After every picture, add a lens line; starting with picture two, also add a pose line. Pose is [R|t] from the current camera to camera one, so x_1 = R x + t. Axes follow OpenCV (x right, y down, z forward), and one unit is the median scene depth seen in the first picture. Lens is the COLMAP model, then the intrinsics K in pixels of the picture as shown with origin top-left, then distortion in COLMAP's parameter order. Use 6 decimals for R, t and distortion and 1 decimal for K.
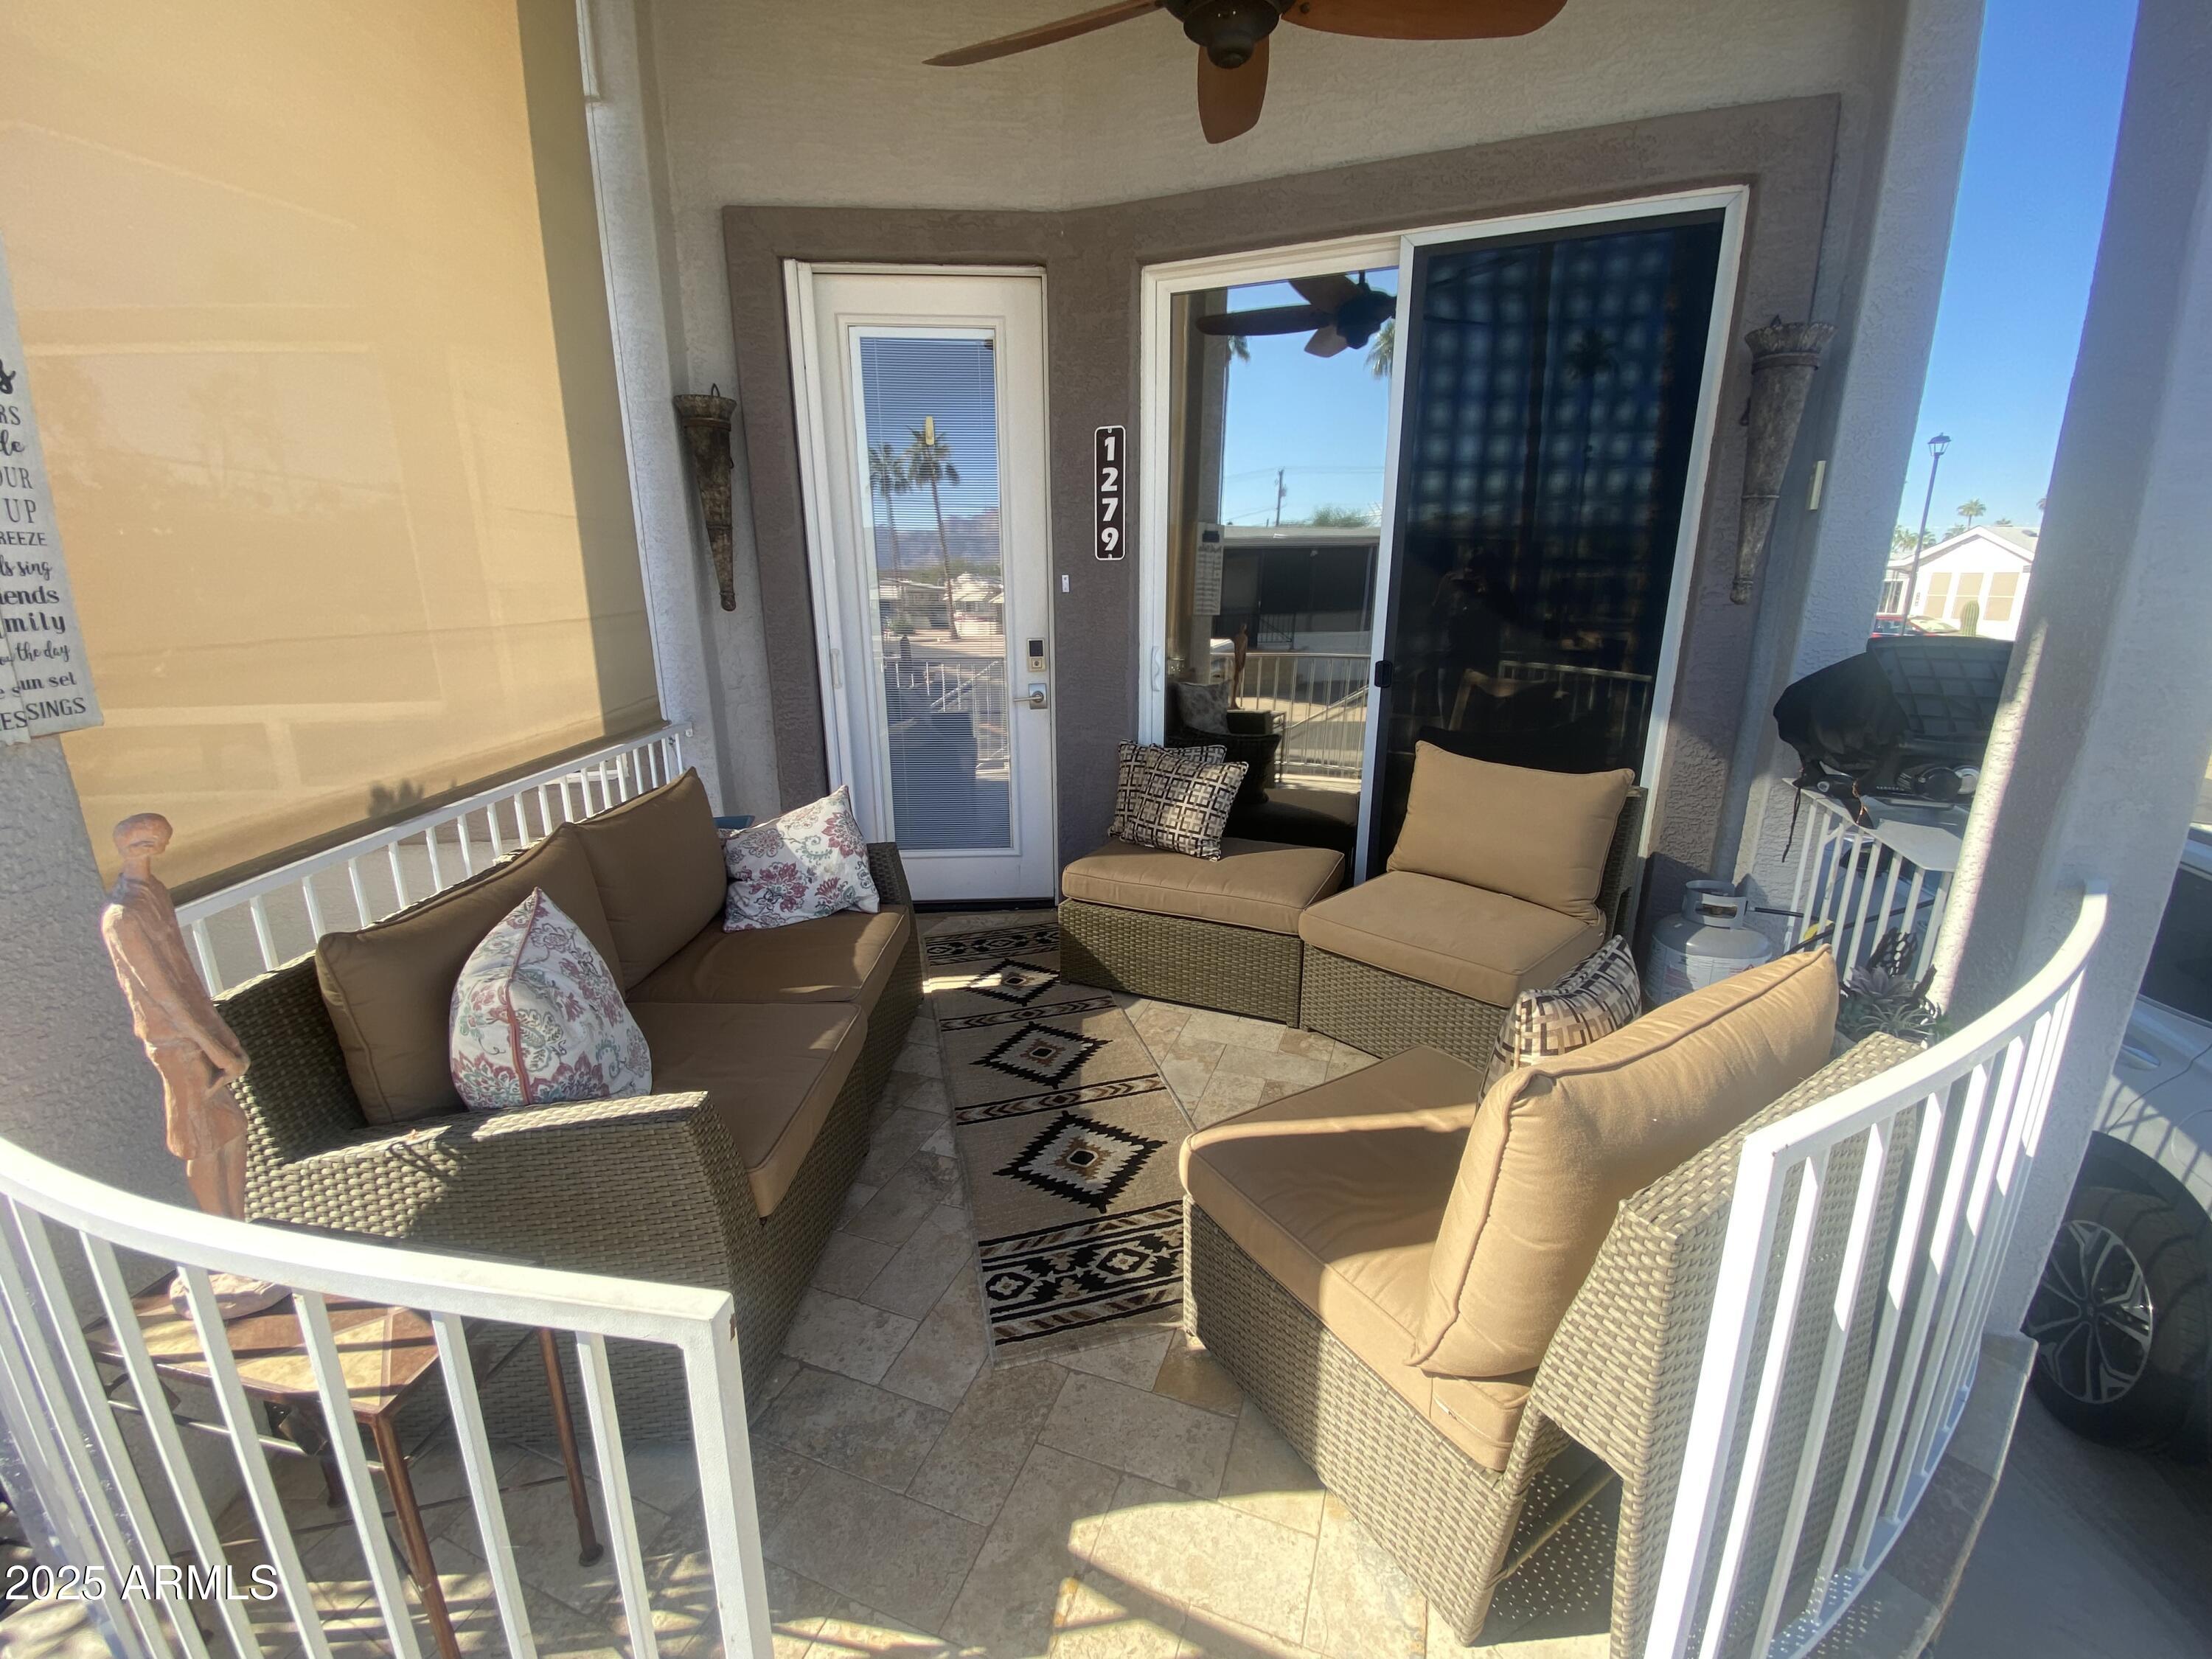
lens RADIAL K [[913.3, 0, 1101.0], [0, 913.3, 825.2], [0, 0, 1]] dist [0.024134, -0.024452]
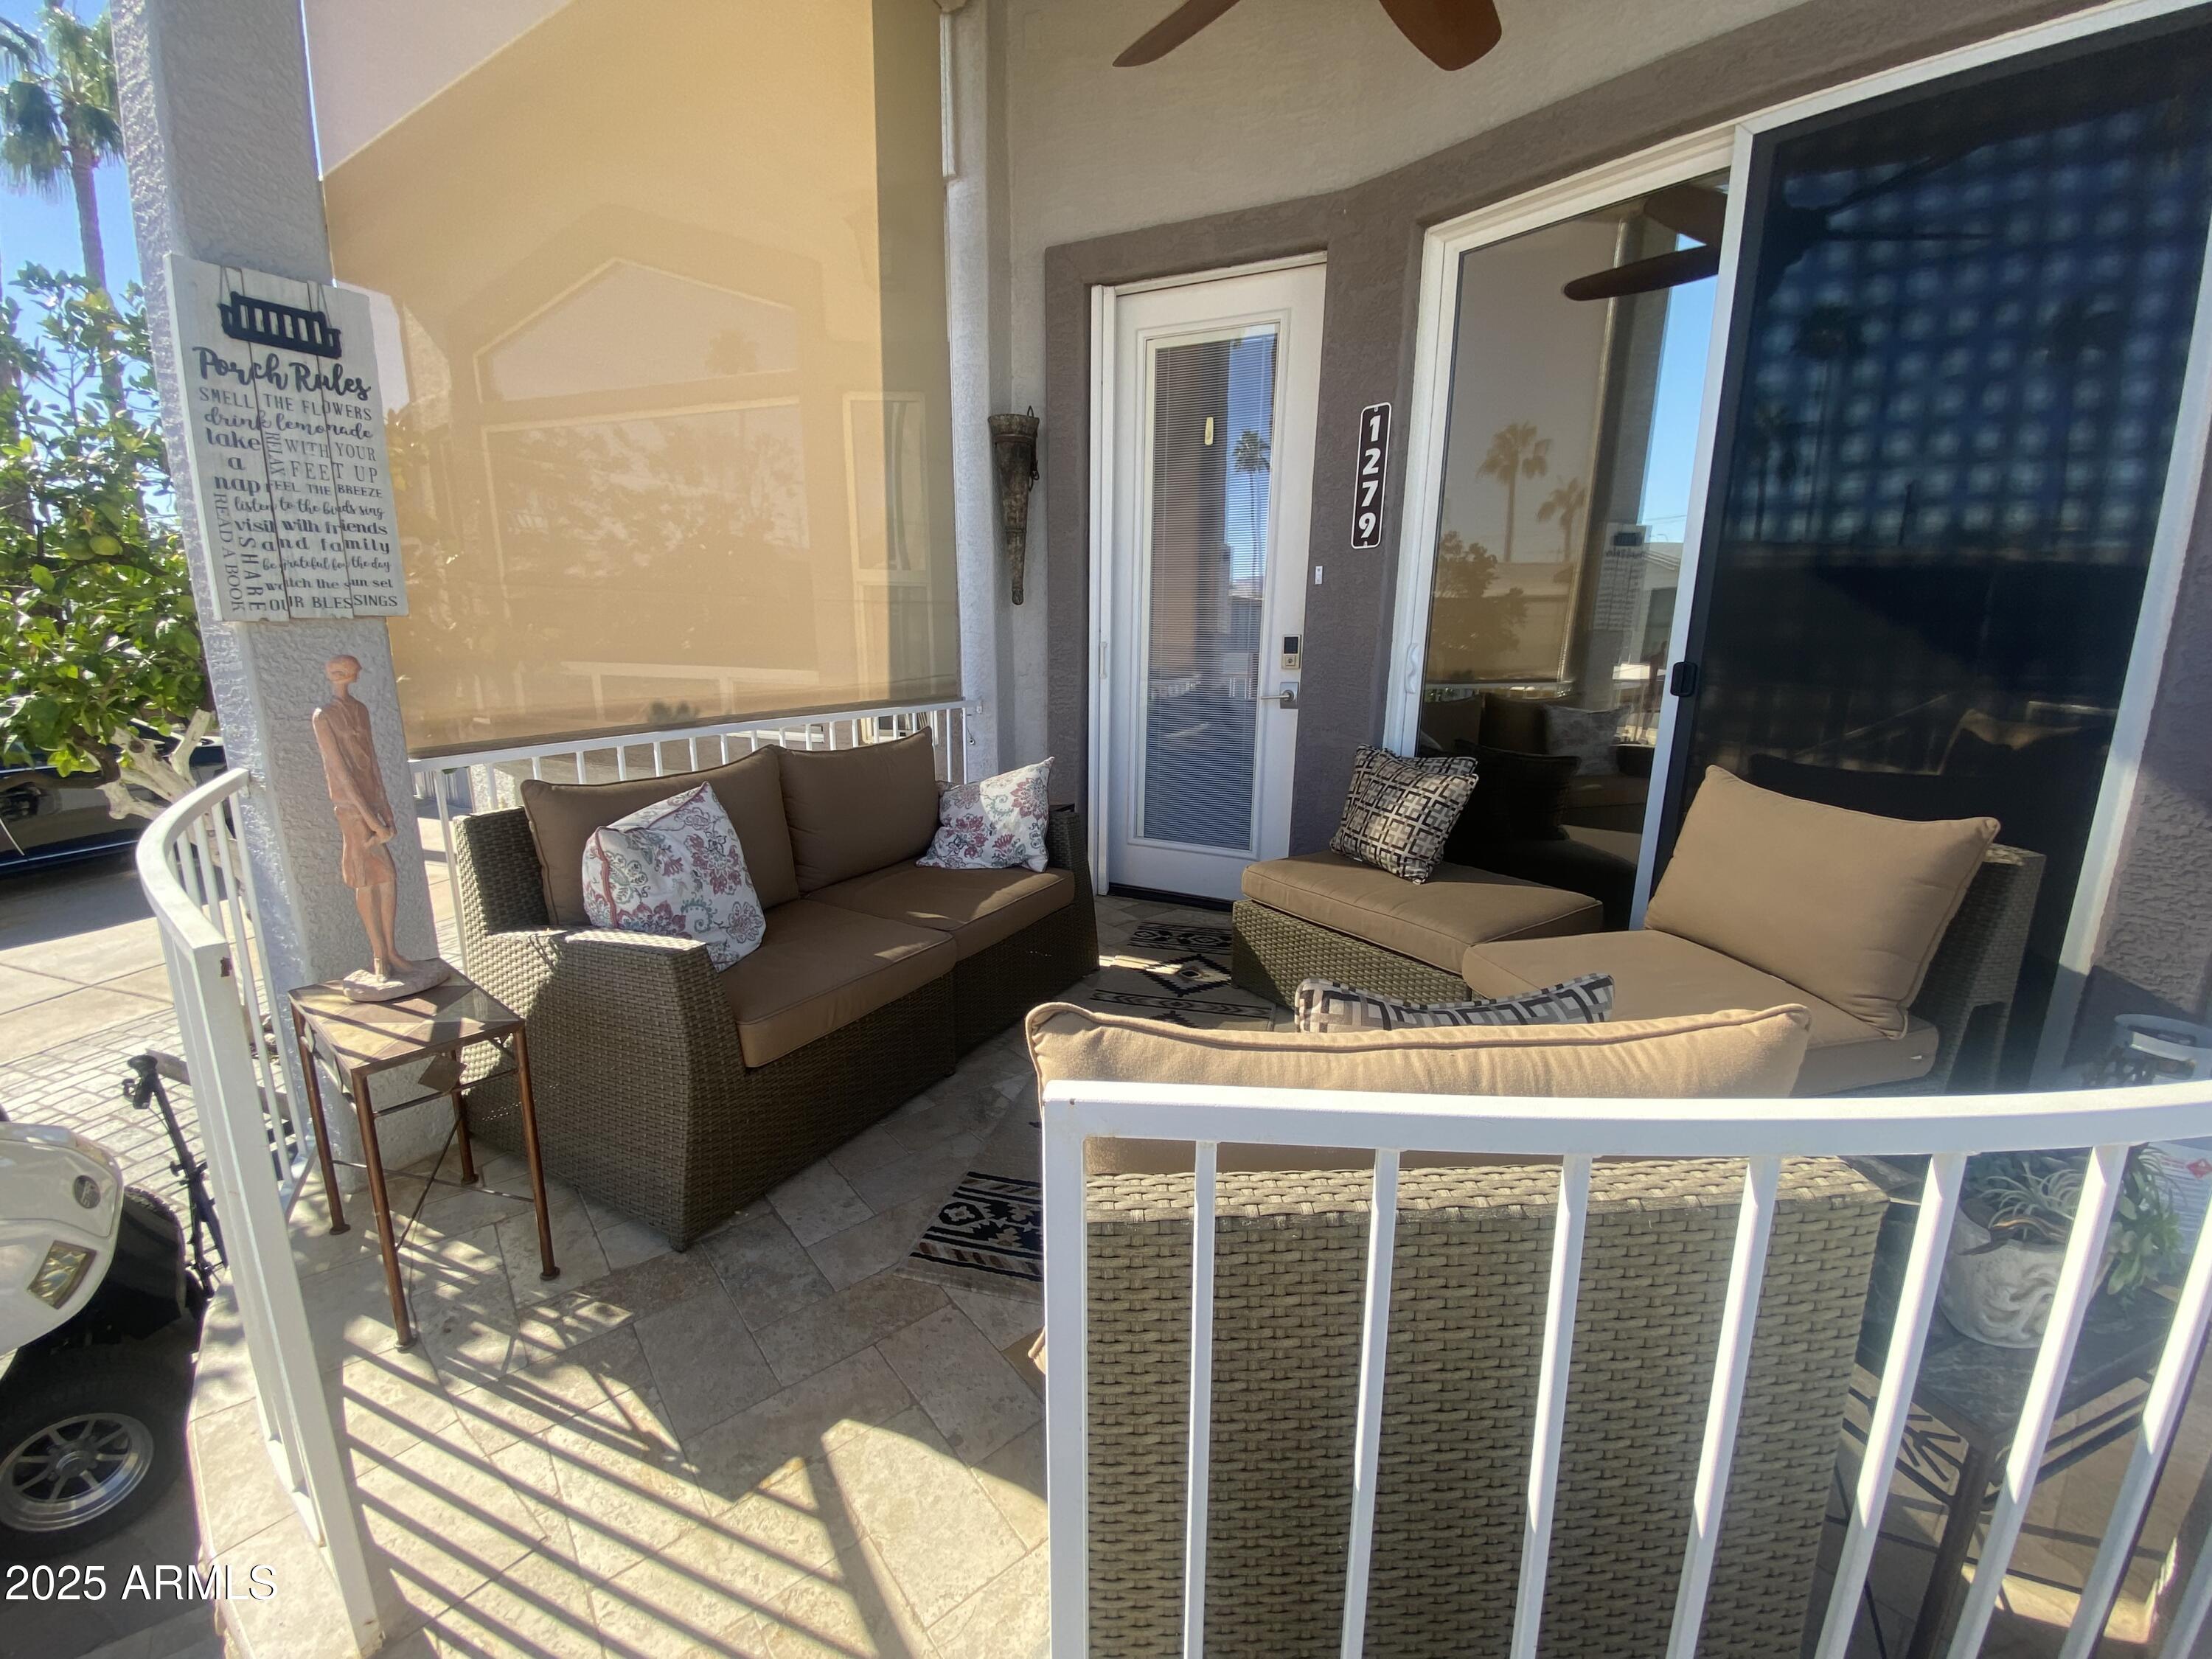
lens RADIAL K [[913.3, 0, 1101.0], [0, 913.3, 825.2], [0, 0, 1]] dist [0.024134, -0.024452]
pose [[0.860644, 0.120440, -0.494759, 0.313080], [-0.142610, 0.989753, -0.007136, 0.036394], [0.488830, 0.076700, 0.869001, 0.100067]]
